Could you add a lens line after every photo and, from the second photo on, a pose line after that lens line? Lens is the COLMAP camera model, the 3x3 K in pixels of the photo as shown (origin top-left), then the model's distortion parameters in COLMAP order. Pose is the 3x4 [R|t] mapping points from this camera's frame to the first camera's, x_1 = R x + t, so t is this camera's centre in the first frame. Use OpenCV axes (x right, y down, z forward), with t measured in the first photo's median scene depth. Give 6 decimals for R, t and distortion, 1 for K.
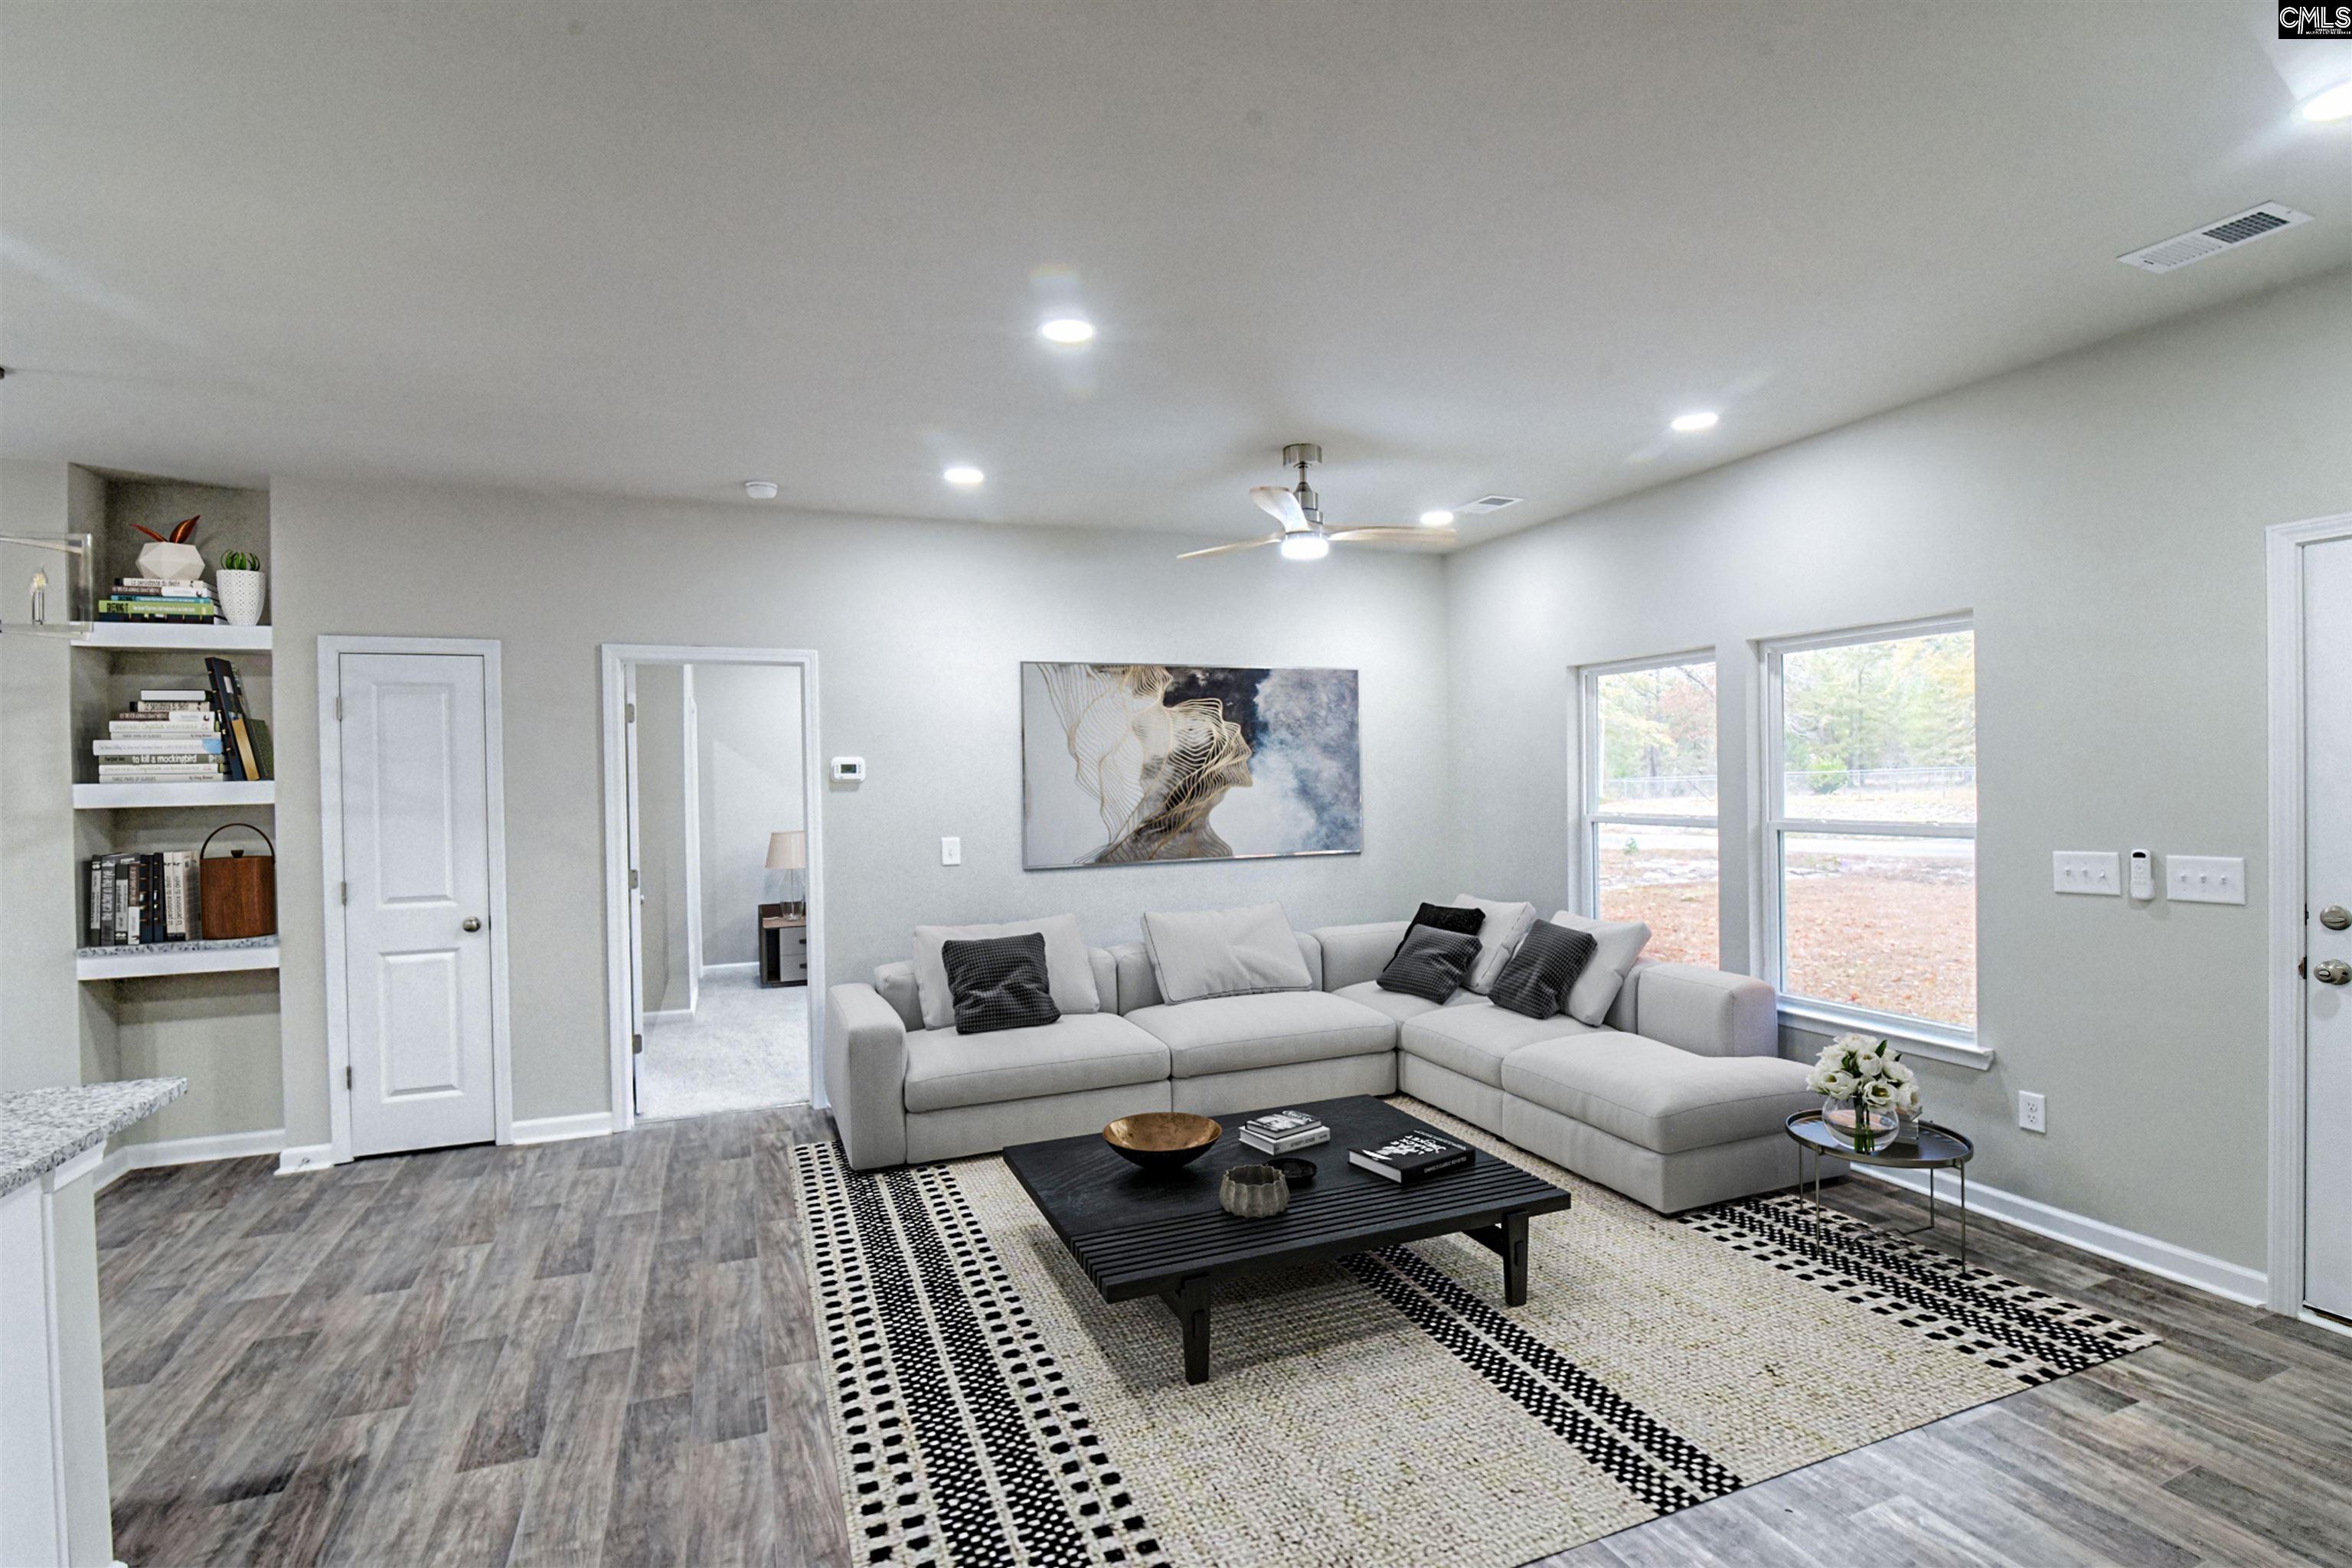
lens RADIAL K [[1076.4, 0, 1167.1], [0, 1076.4, 782.5], [0, 0, 1]] dist [-0.020746, 0.001949]
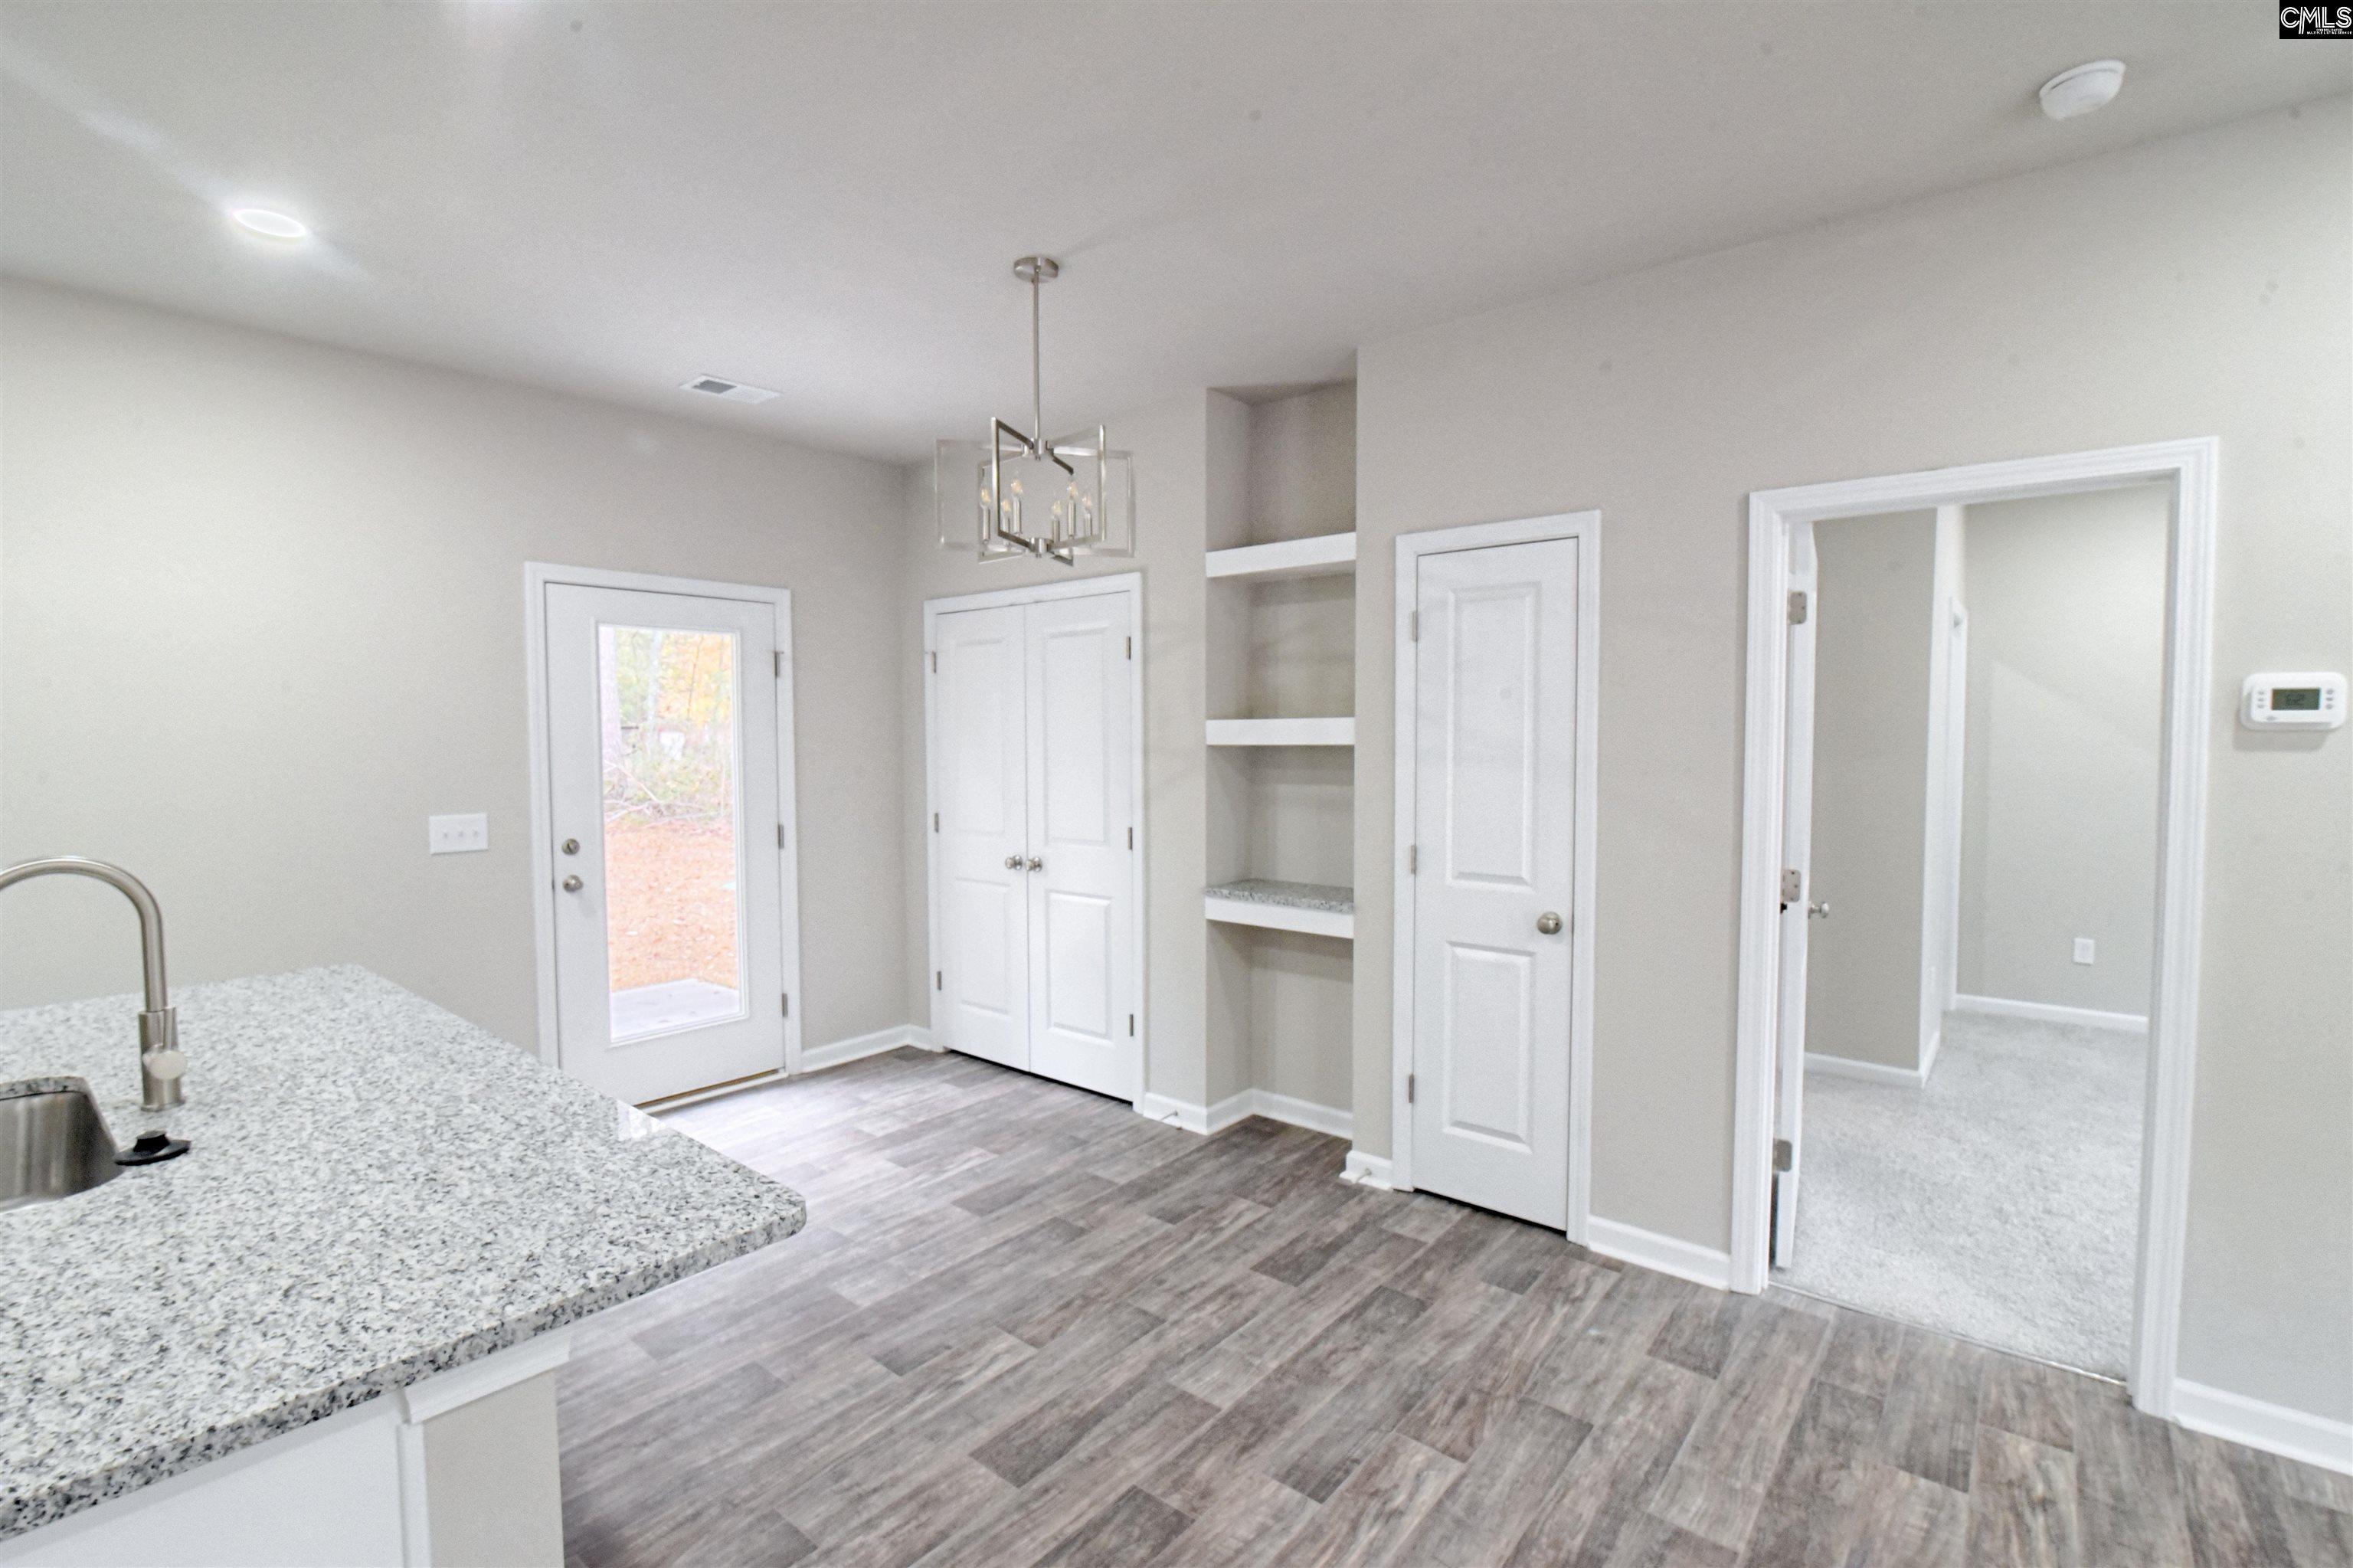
lens RADIAL K [[1076.9, 0, 1172.1], [0, 1076.9, 784.4], [0, 0, 1]] dist [-0.020746, 0.001949]
pose [[0.473537, 0.059849, -0.878738, -0.156079], [-0.009395, 0.997975, 0.062907, -0.000871], [0.880724, -0.021534, 0.473140, 0.459819]]
